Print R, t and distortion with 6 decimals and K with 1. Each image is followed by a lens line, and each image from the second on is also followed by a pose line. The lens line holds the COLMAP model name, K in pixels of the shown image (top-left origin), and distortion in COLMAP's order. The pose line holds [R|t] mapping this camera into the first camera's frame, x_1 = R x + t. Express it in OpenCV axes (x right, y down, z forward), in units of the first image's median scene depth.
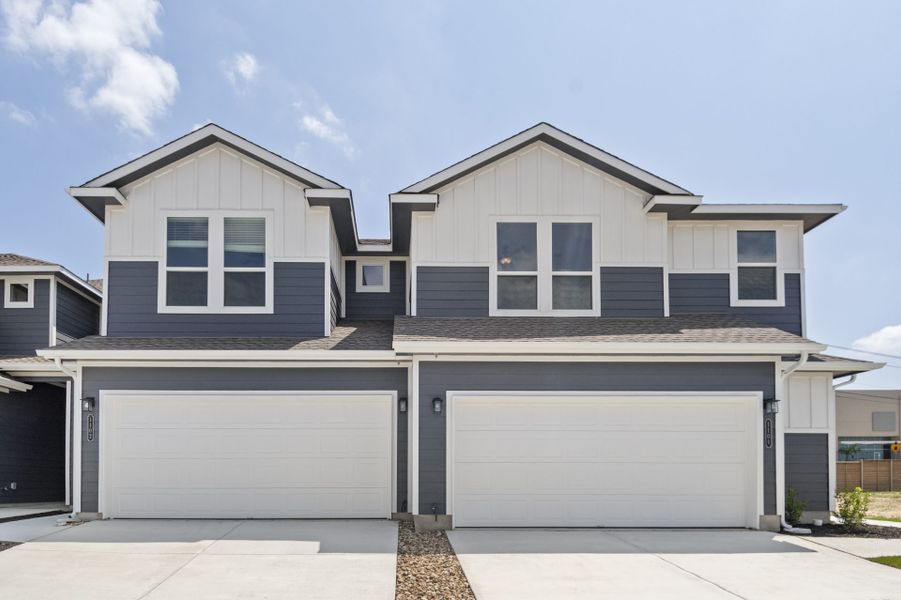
lens RADIAL K [[483.9, 0, 479.3], [0, 483.9, 309.2], [0, 0, 1]] dist [0.009468, -0.000819]
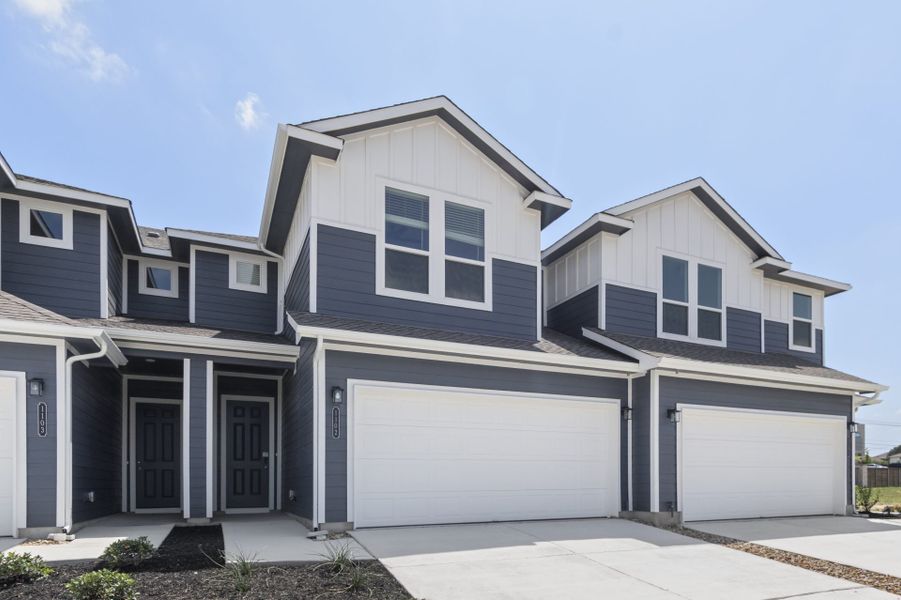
lens RADIAL K [[602.0, 0, 449.9], [0, 602.0, 271.4], [0, 0, 1]] dist [0.127384, -0.116657]
pose [[0.869709, 0.149879, 0.470257, -1.071076], [-0.150101, 0.987968, -0.037282, -0.012083], [-0.470186, -0.038161, 0.881742, -0.037587]]
